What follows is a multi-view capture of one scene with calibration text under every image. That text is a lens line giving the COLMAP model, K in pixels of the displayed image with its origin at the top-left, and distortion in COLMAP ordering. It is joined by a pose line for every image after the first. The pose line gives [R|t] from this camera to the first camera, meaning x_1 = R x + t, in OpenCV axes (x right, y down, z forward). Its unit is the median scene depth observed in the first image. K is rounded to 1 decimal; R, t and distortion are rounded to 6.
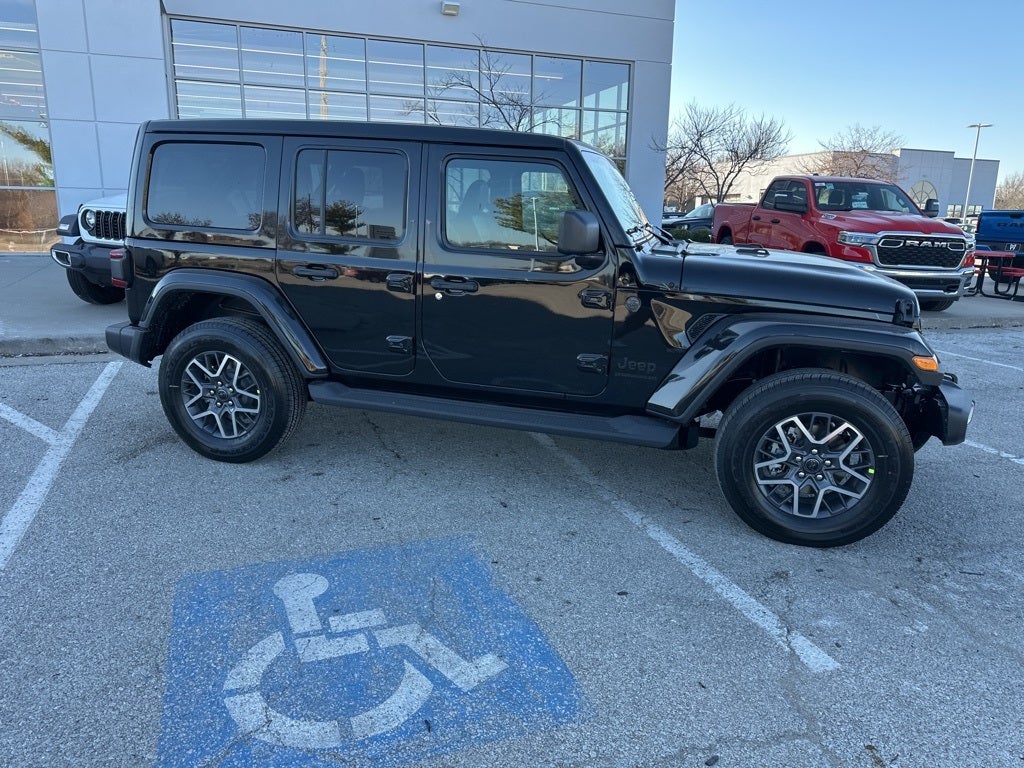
lens RADIAL K [[715.0, 0, 508.0], [0, 715.0, 379.2], [0, 0, 1]] dist [0.045125, -0.052383]
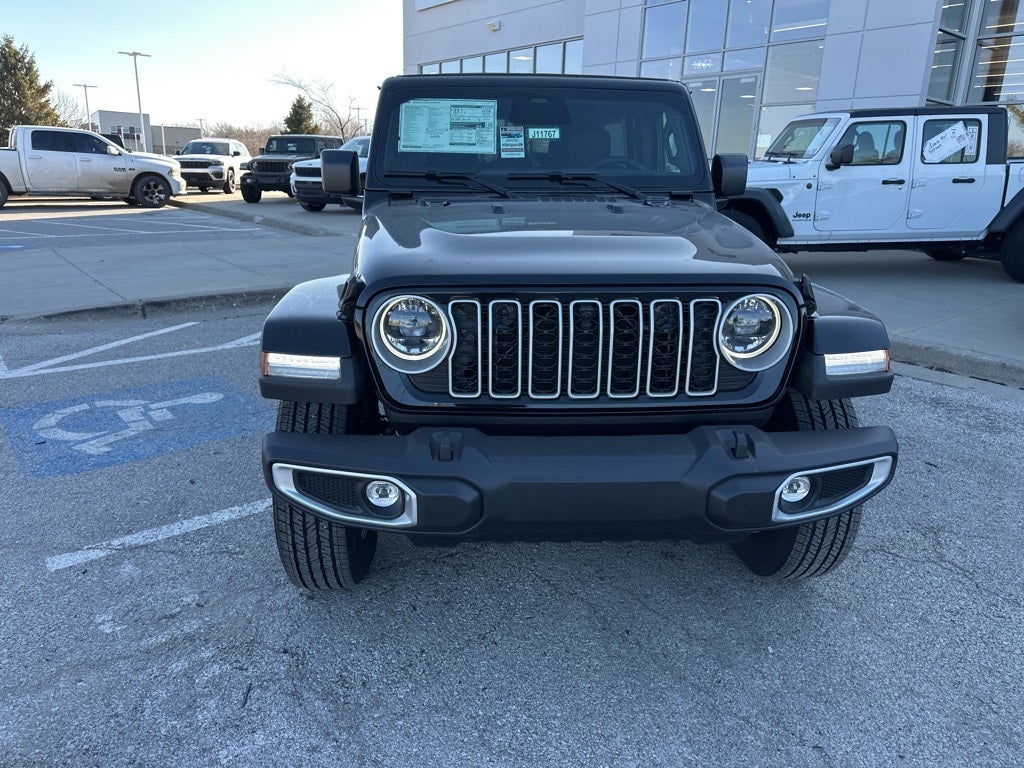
lens RADIAL K [[717.1, 0, 508.1], [0, 717.1, 386.9], [0, 0, 1]] dist [0.050349, -0.058701]
pose [[0.316087, 0.259479, -0.912557, 1.135476], [-0.237577, 0.952873, 0.188652, -0.158773], [0.918502, 0.157172, 0.362837, 0.858112]]
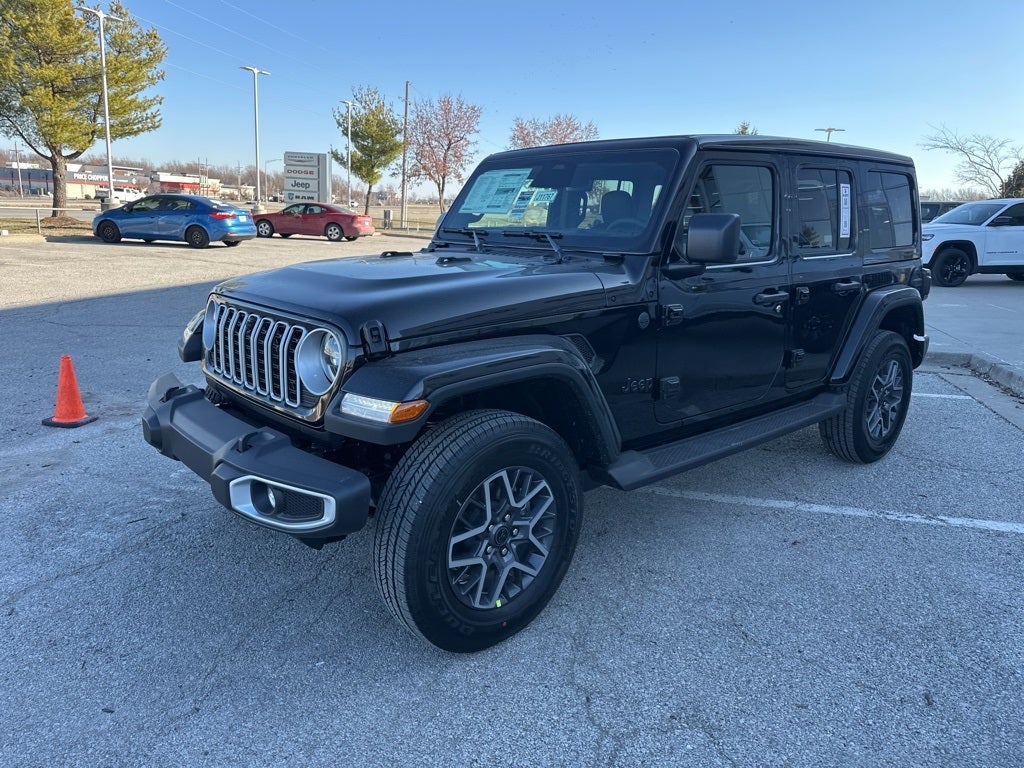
lens RADIAL K [[718.6, 0, 509.9], [0, 718.6, 376.8], [0, 0, 1]] dist [0.048017, -0.055024]
pose [[-0.553653, 0.141516, -0.820635, 1.107962], [-0.241236, 0.915944, 0.320705, -0.390937], [0.797040, 0.375526, -0.472977, 1.739632]]
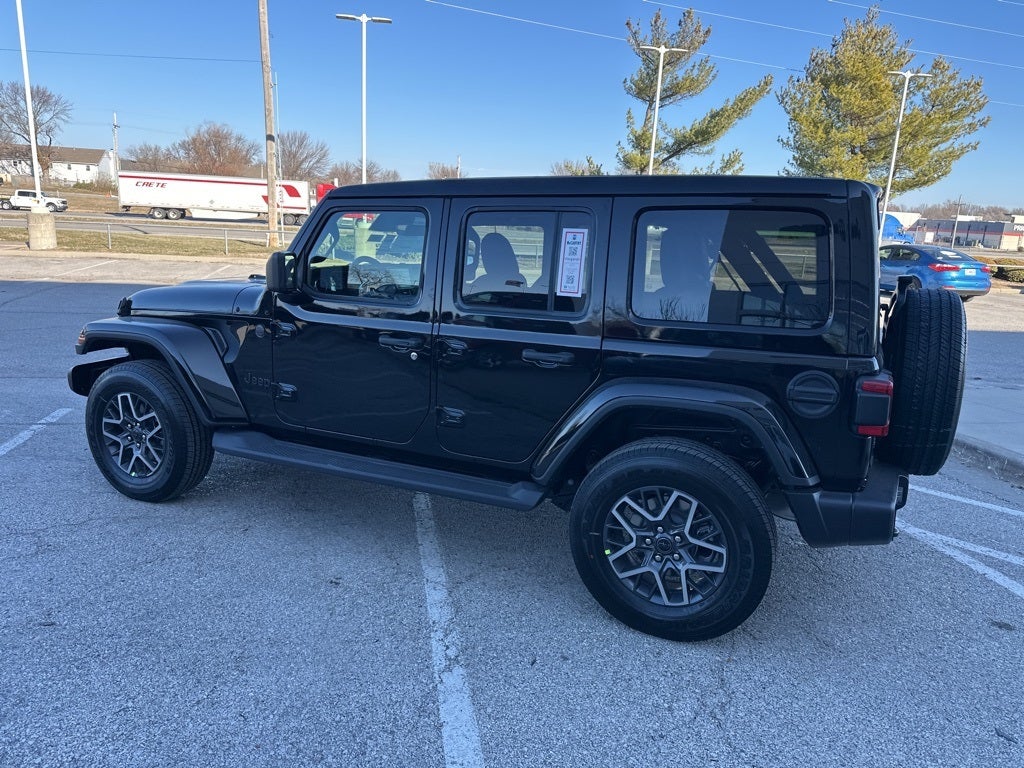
lens RADIAL K [[717.1, 0, 508.1], [0, 717.1, 386.9], [0, 0, 1]] dist [0.050349, -0.058701]
pose [[-0.983285, -0.107445, 0.146989, -0.250881], [-0.031661, 0.895917, 0.443093, -0.642487], [-0.179298, 0.431033, -0.884343, 2.383703]]
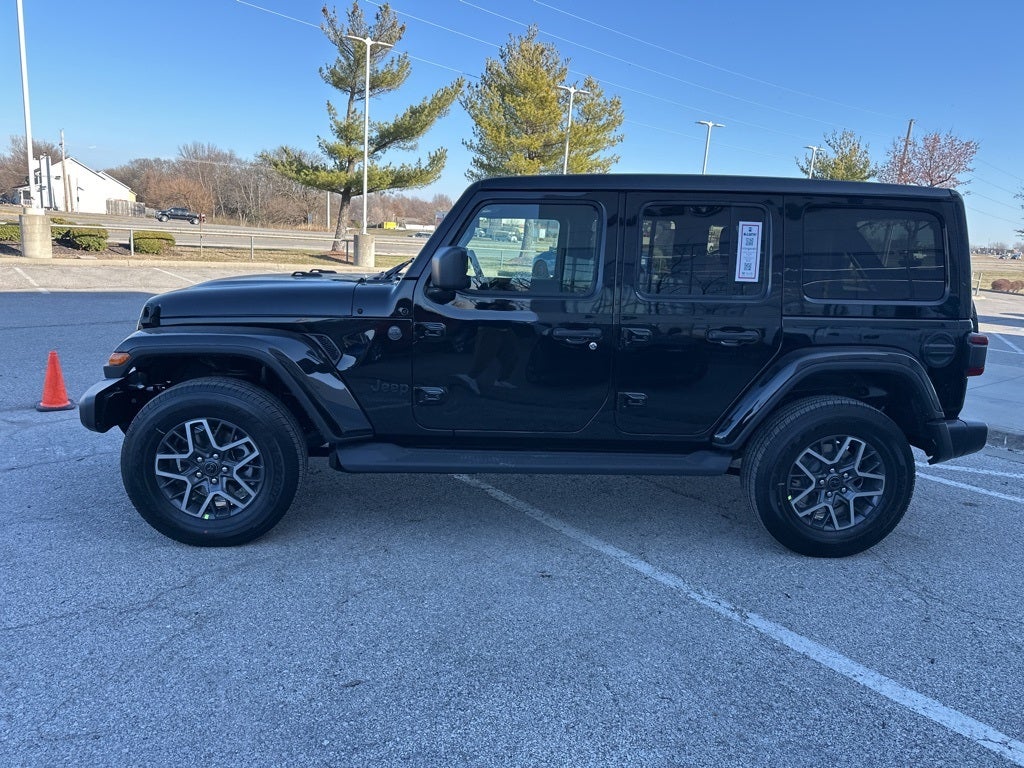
lens RADIAL K [[714.3, 0, 511.0], [0, 714.3, 396.6], [0, 0, 1]] dist [0.046423, -0.053776]
pose [[-0.946328, -0.008620, -0.323092, 0.466903], [-0.151428, 0.894965, 0.419652, -0.582976], [0.285539, 0.446054, -0.848236, 2.376812]]
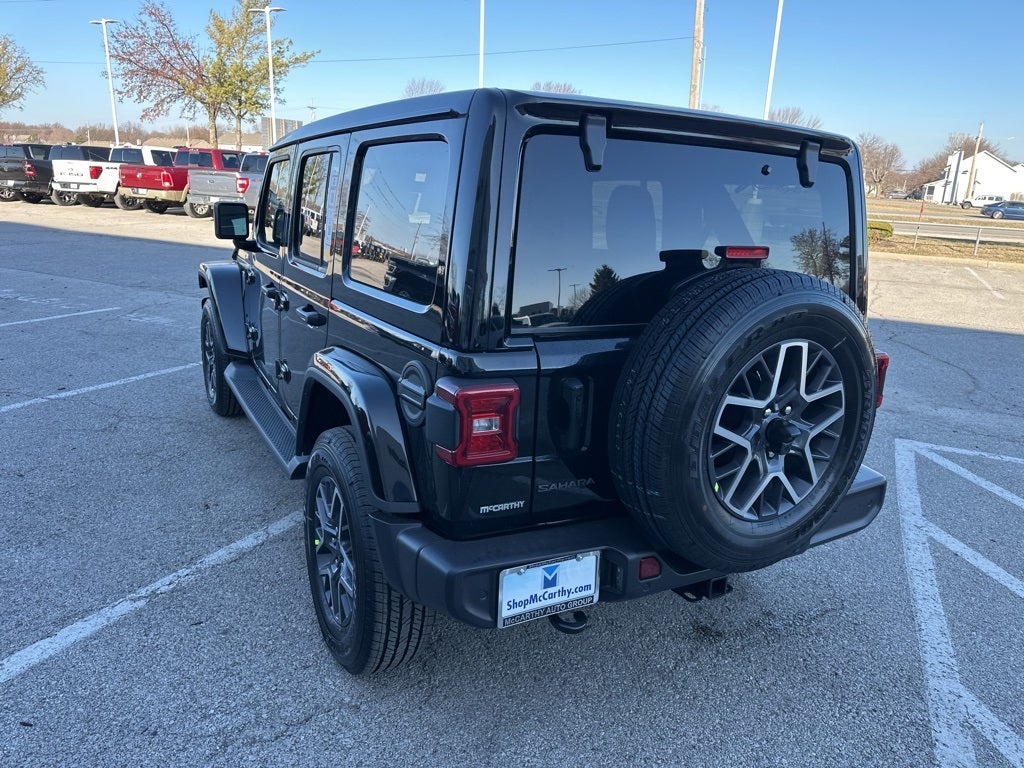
lens RADIAL K [[722.4, 0, 508.5], [0, 722.4, 380.0], [0, 0, 1]] dist [0.034245, -0.038255]
pose [[-0.690445, -0.247986, 0.679550, -0.902146], [0.103957, 0.895637, 0.432466, -0.547710], [-0.715876, 0.369238, -0.592609, 1.918004]]
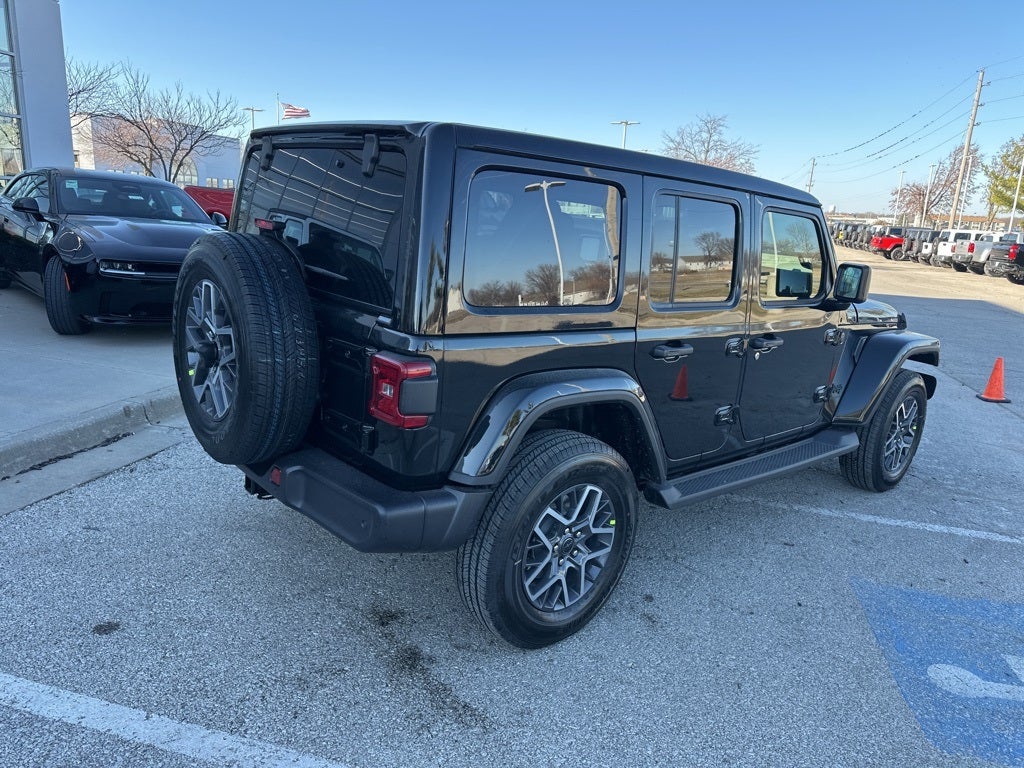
lens RADIAL K [[717.1, 0, 508.1], [0, 717.1, 386.9], [0, 0, 1]] dist [0.050349, -0.058701]
pose [[0.558502, -0.188858, 0.807718, -1.114981], [0.144629, 0.980993, 0.129368, -0.260544], [-0.816797, 0.044568, 0.575201, 0.761814]]
